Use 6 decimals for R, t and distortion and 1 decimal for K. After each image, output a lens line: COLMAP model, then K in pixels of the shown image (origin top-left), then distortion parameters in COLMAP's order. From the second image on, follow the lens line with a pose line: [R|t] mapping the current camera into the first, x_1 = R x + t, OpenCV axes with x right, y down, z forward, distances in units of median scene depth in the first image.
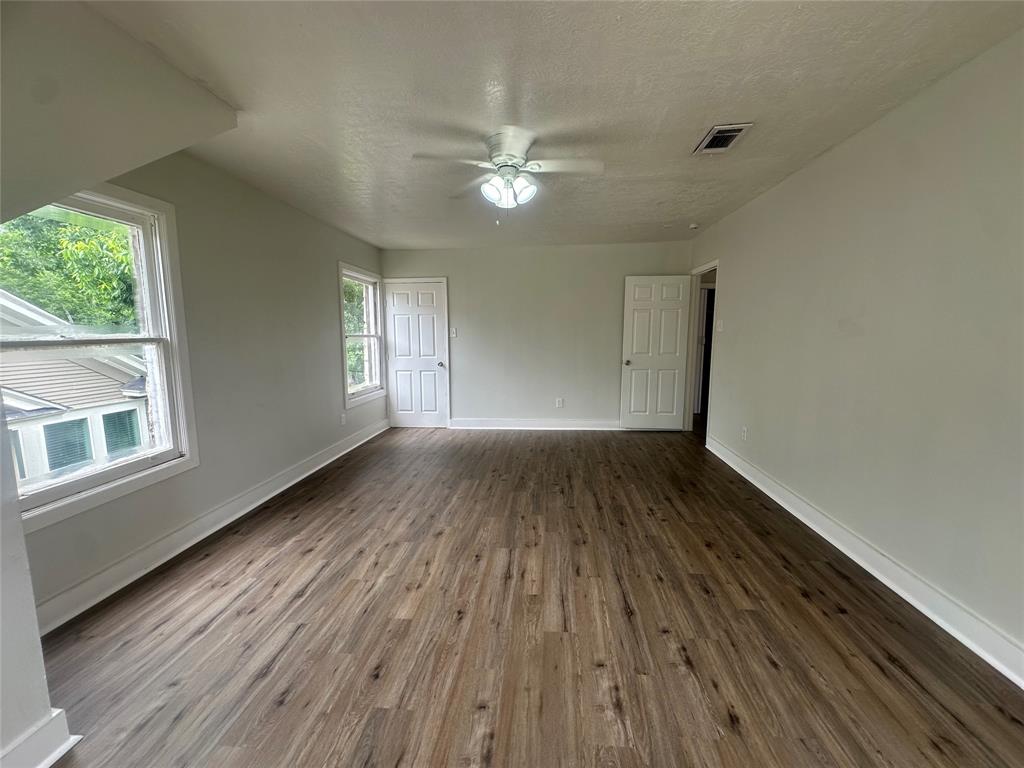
lens RADIAL K [[415.6, 0, 511.2], [0, 415.6, 383.7], [0, 0, 1]] dist [0.000107, -0.000125]
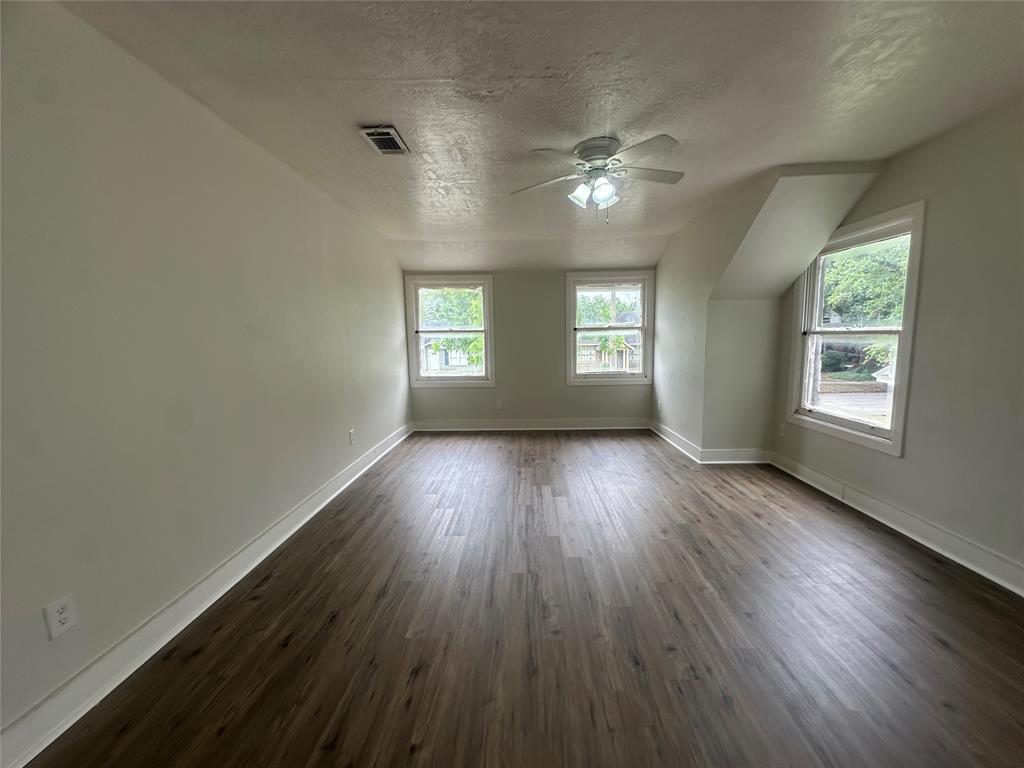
lens RADIAL K [[415.6, 0, 519.6], [0, 415.6, 387.6], [0, 0, 1]] dist [0.000107, -0.000125]
pose [[-0.996323, 0.030049, -0.080230, 0.275133], [0.008517, 0.966574, 0.256246, -0.262338], [0.085249, 0.254620, -0.963276, 2.085341]]
